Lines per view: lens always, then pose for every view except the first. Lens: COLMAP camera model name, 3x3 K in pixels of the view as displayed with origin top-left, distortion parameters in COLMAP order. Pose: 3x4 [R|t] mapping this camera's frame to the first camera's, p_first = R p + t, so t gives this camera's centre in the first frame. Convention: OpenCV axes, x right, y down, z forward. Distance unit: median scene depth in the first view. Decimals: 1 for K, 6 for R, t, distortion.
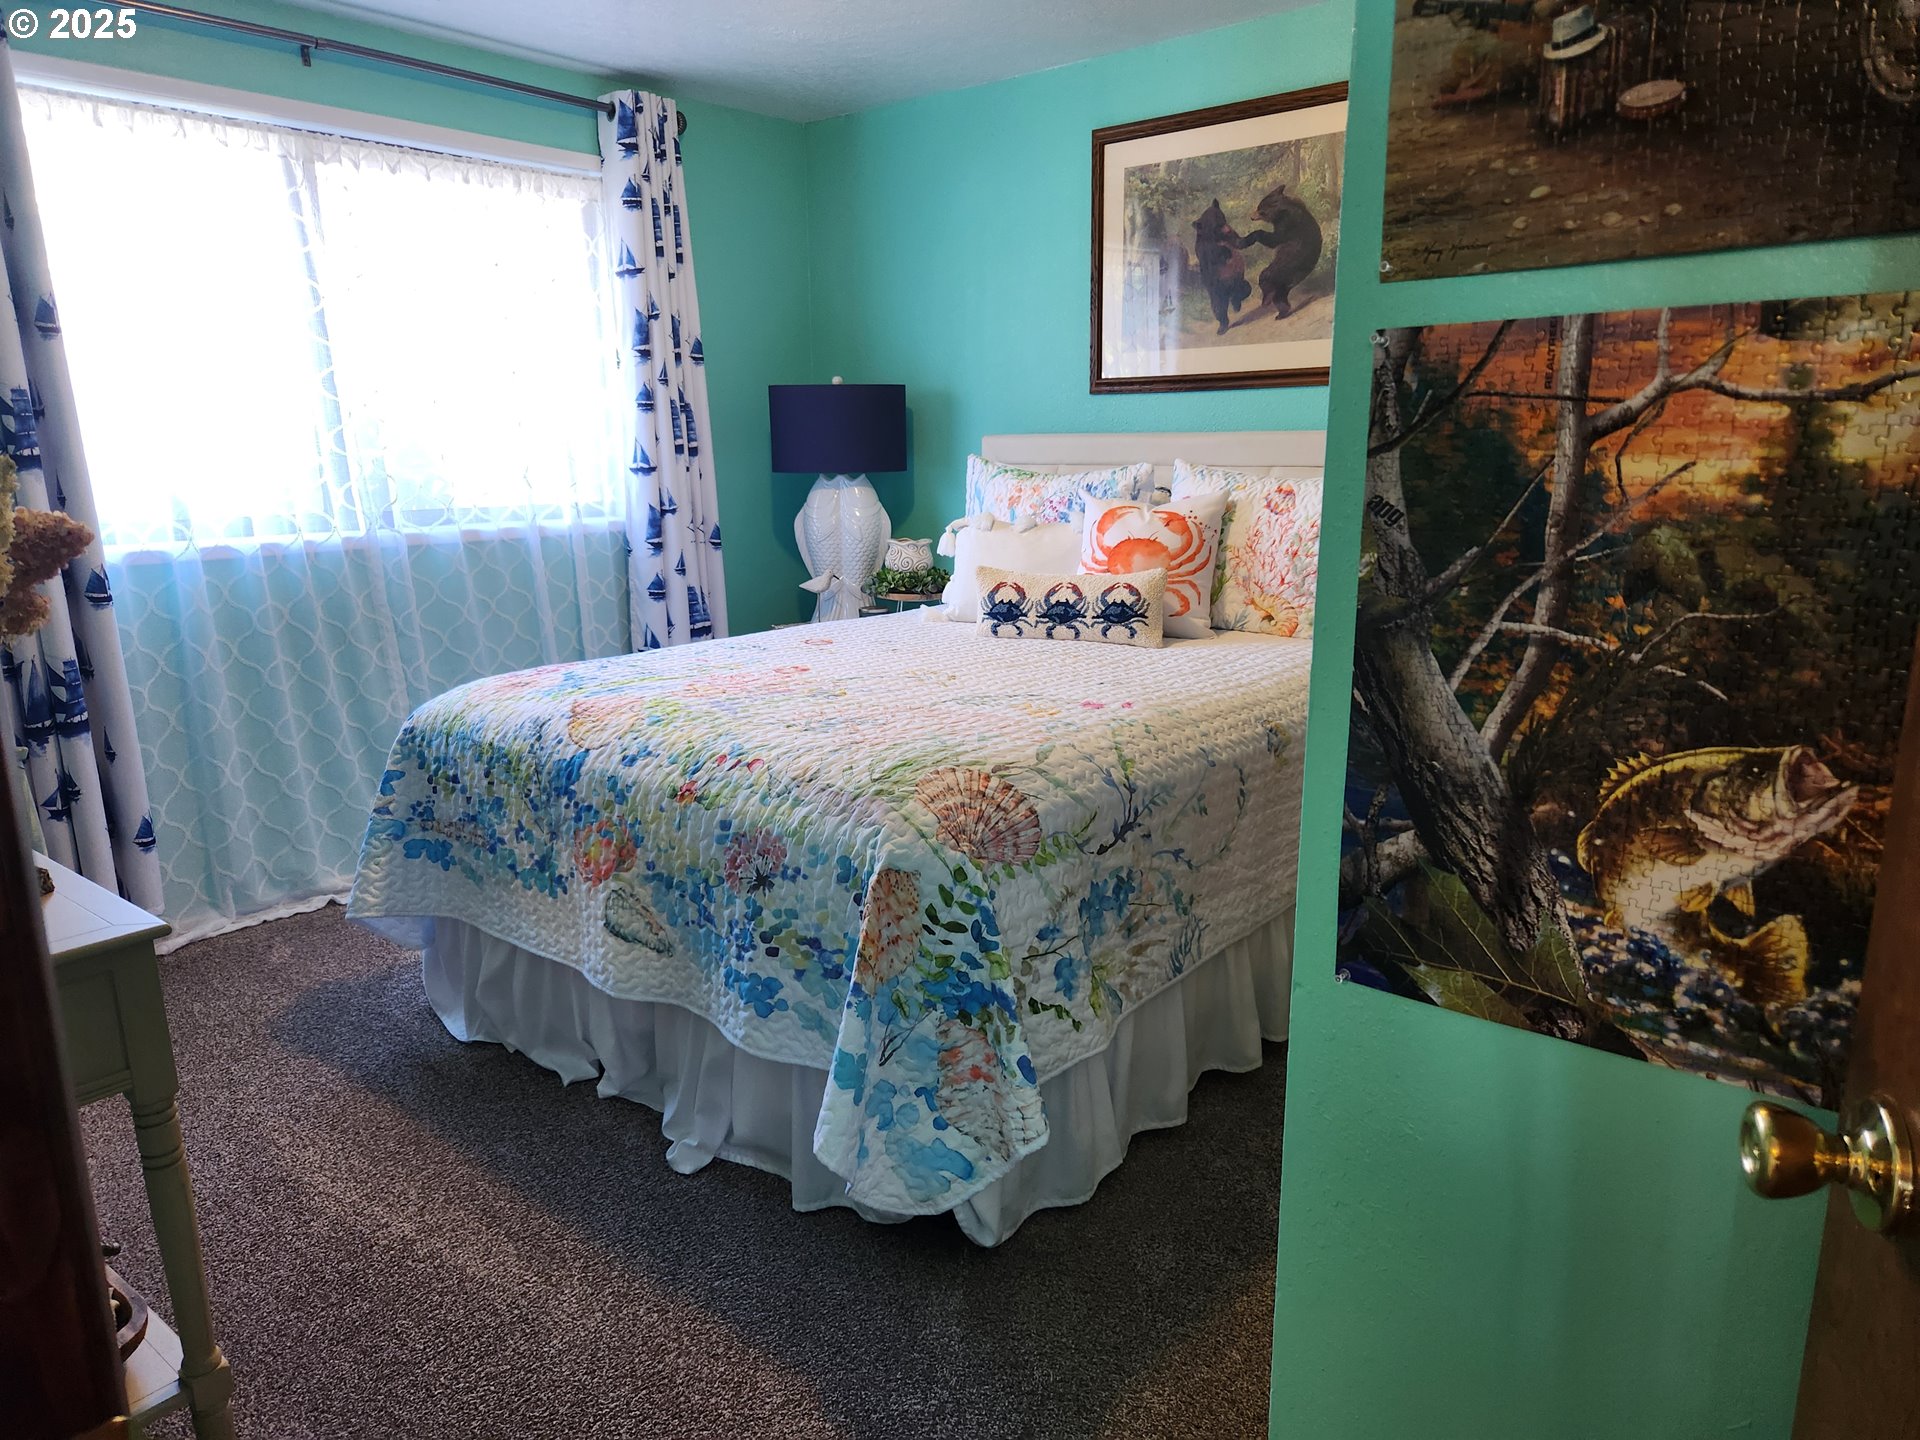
lens RADIAL K [[1279.1, 0, 961.3], [0, 1279.1, 722.7], [0, 0, 1]] dist [0.024755, -0.010948]
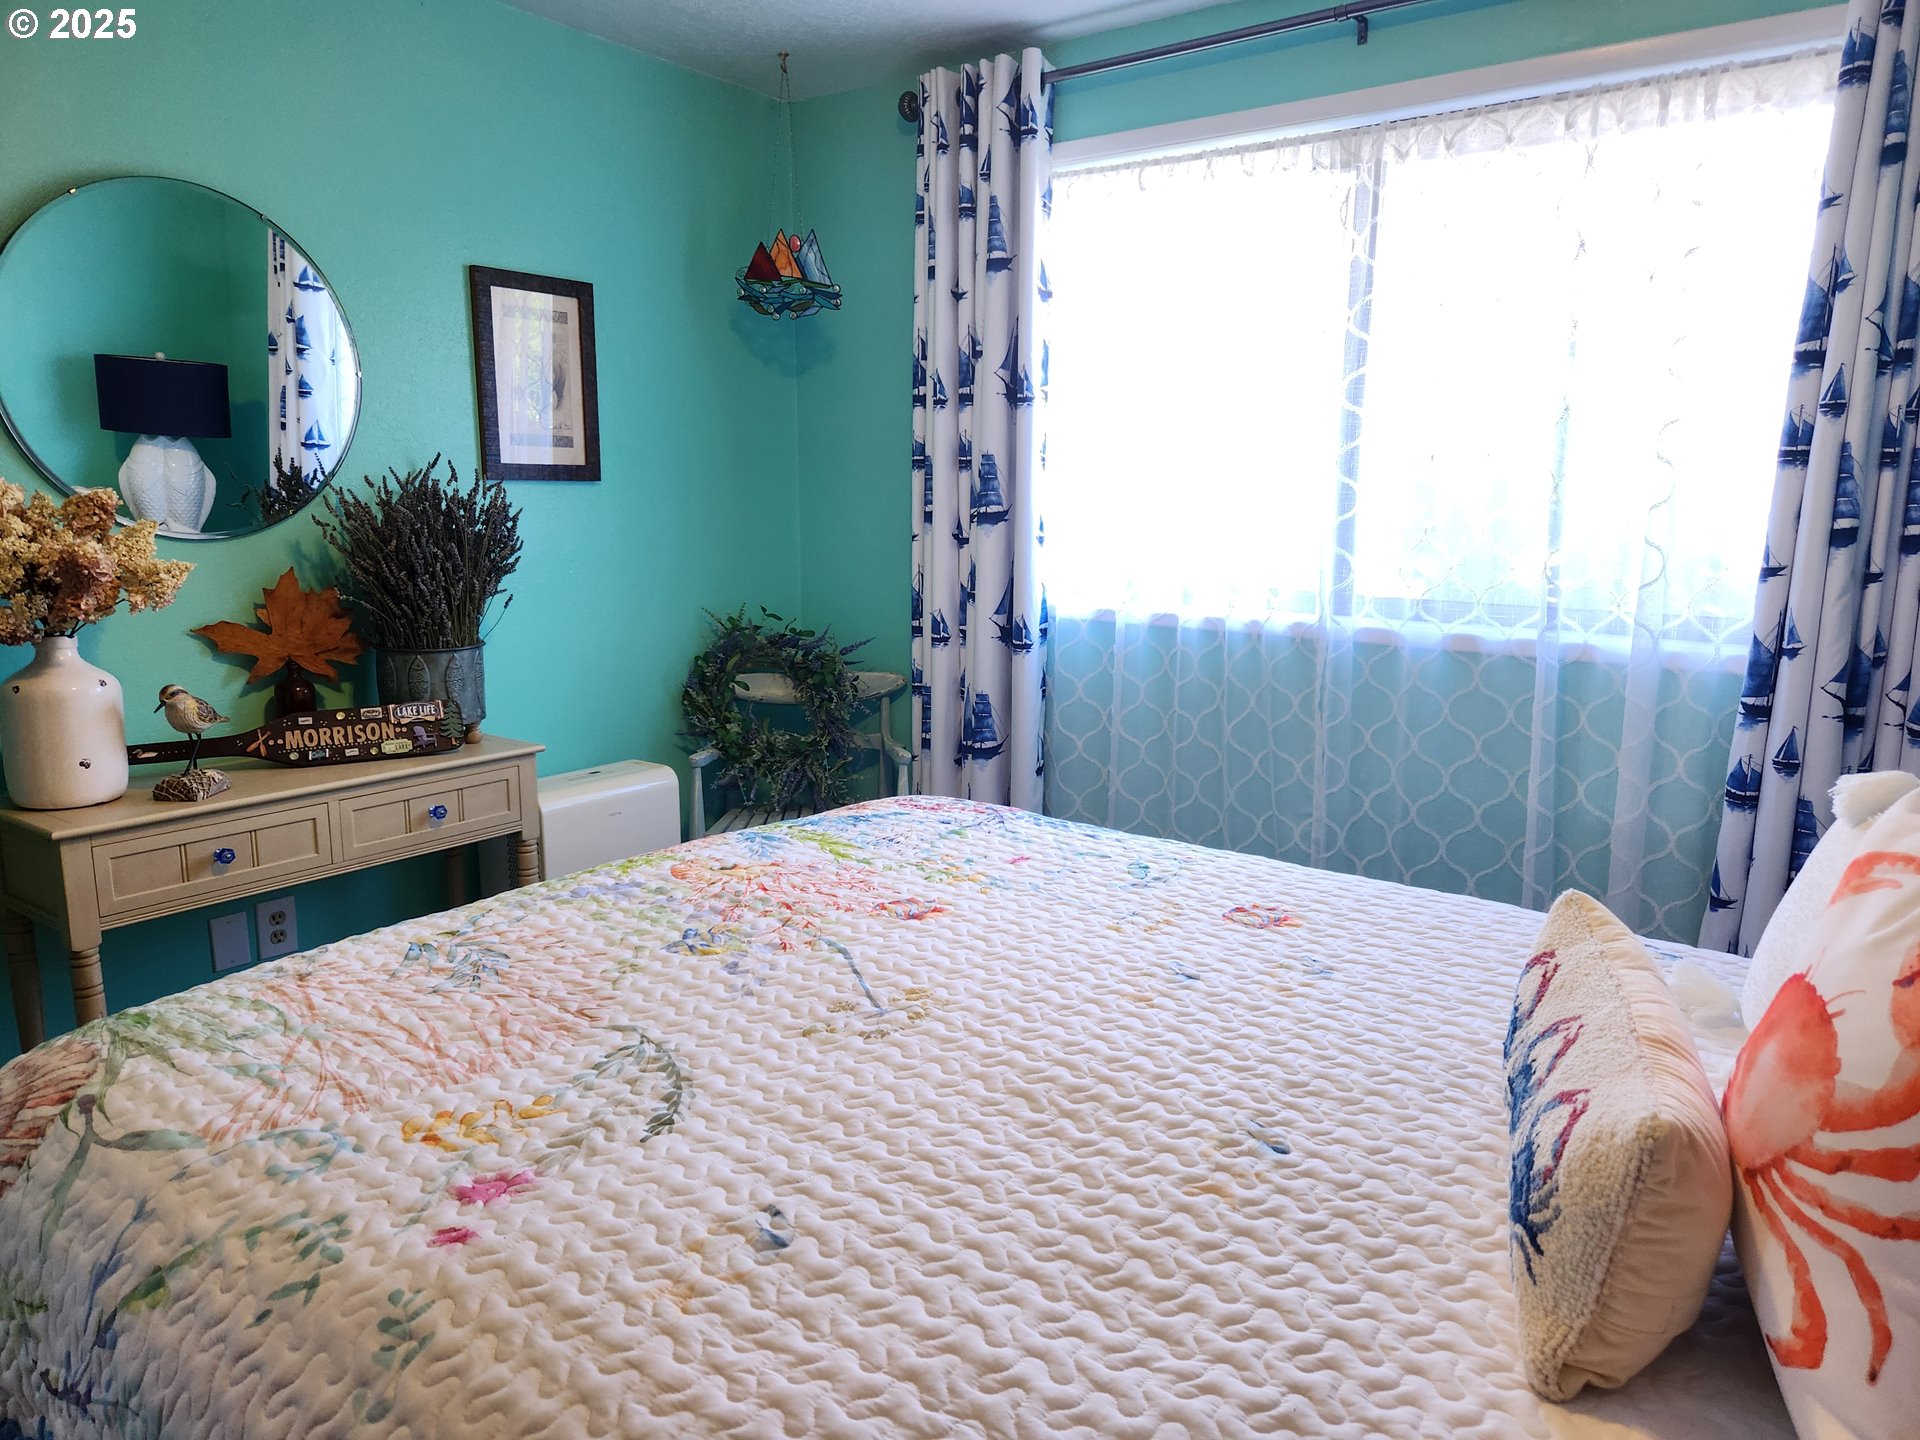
lens RADIAL K [[1279.1, 0, 961.8], [0, 1279.1, 725.9], [0, 0, 1]] dist [0.024755, -0.010948]
pose [[0.052113, 0.198249, -0.978765, 0.330461], [-0.228527, 0.956457, 0.181562, -0.181196], [0.972142, 0.214212, 0.095149, 0.730782]]
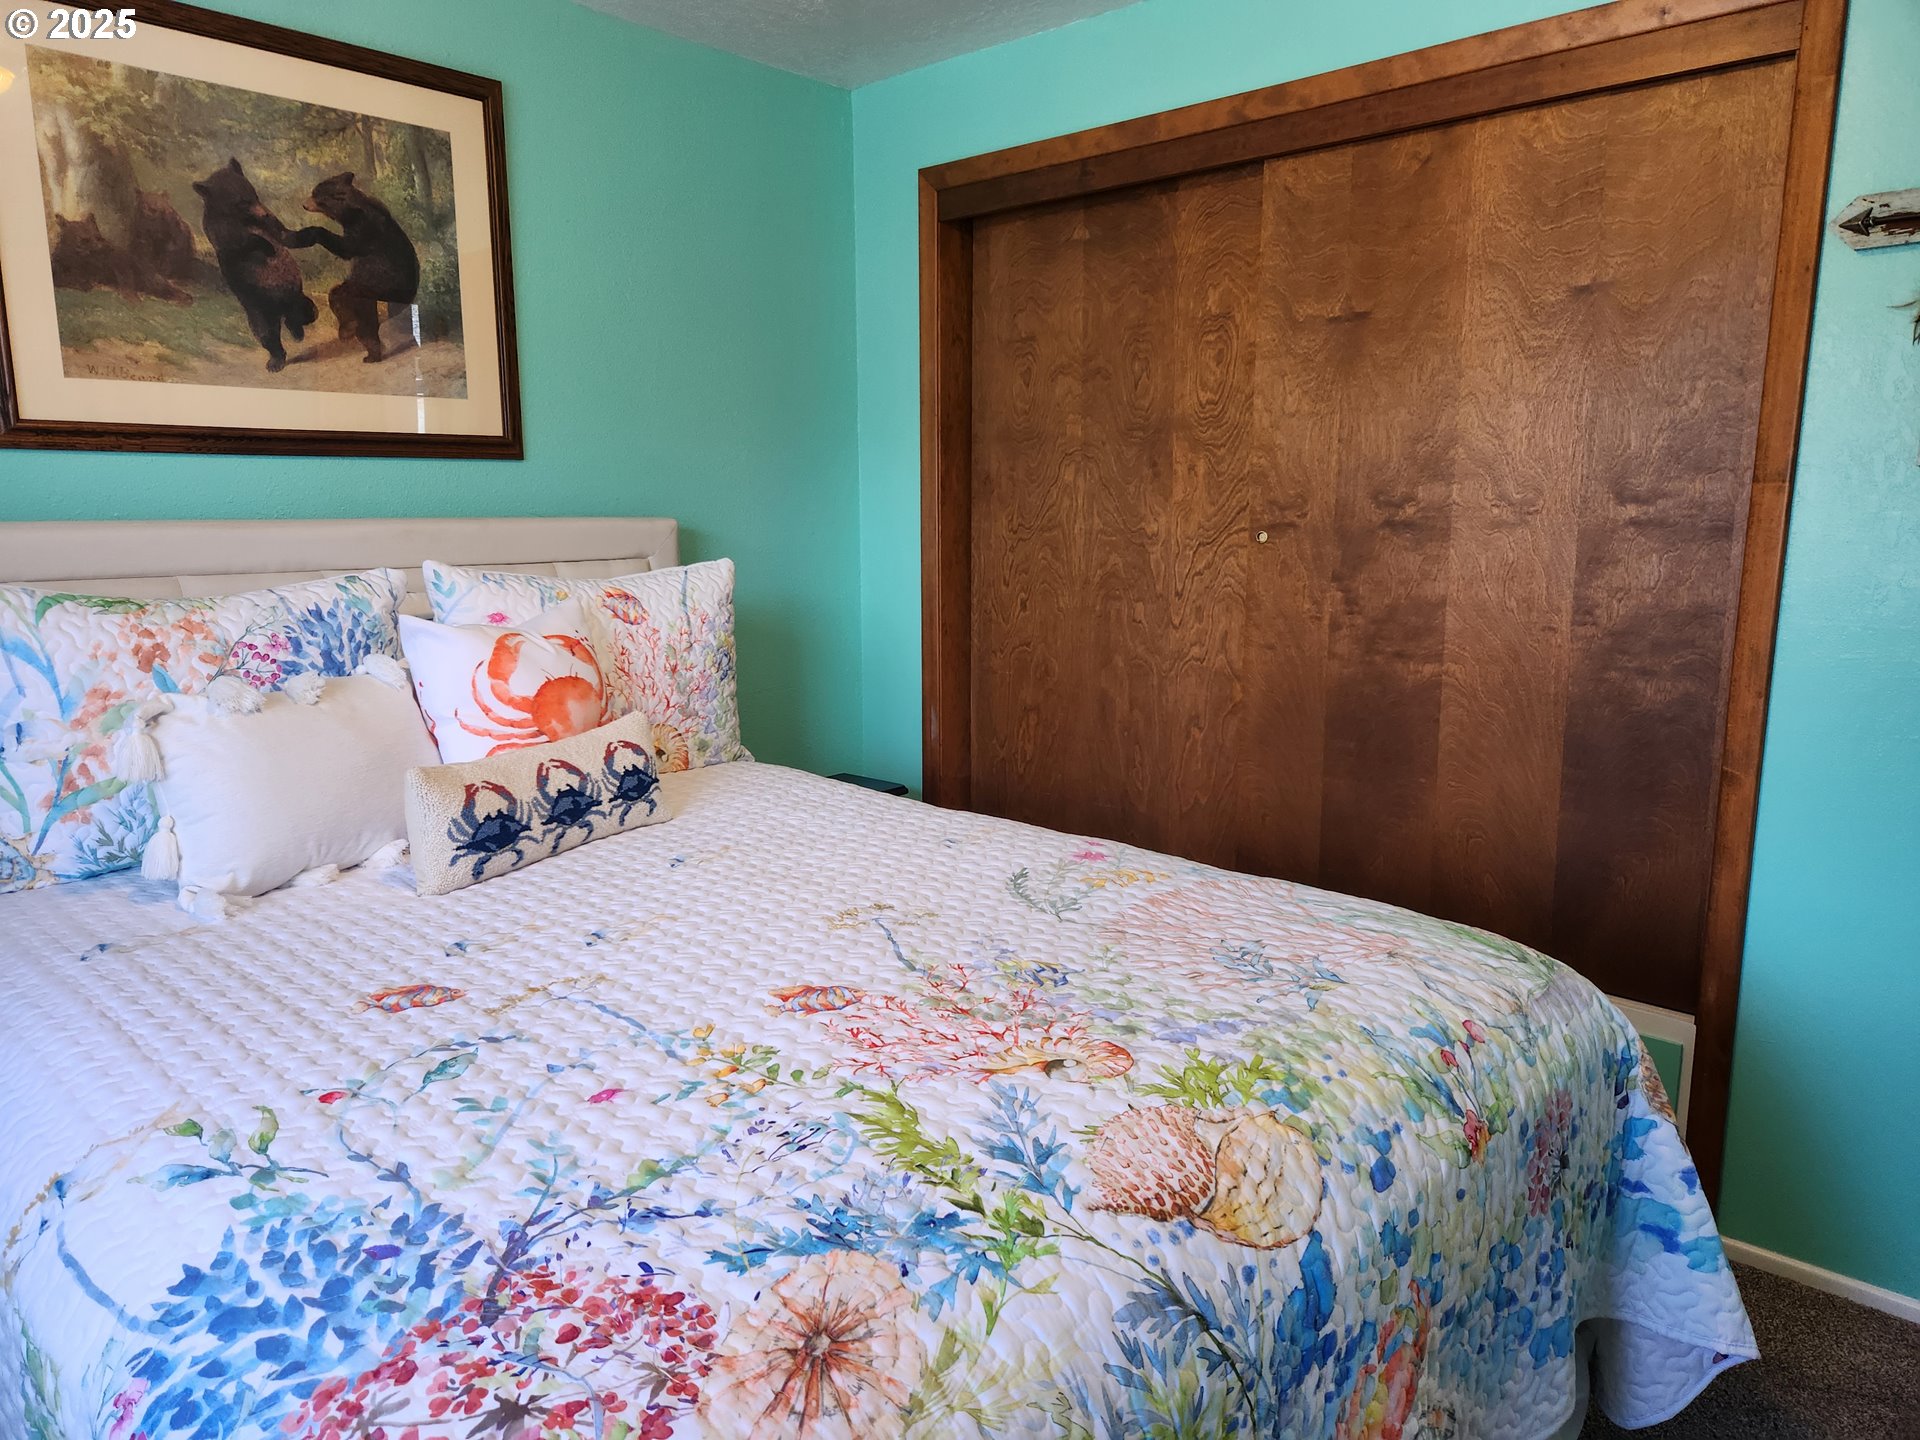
lens RADIAL K [[1279.1, 0, 915.3], [0, 1279.1, 719.8], [0, 0, 1]] dist [0.024755, -0.010948]
pose [[0.074760, -0.162394, 0.983890, -0.468585], [0.217605, 0.965530, 0.142829, -0.162213], [-0.973170, 0.203422, 0.107521, 0.682537]]
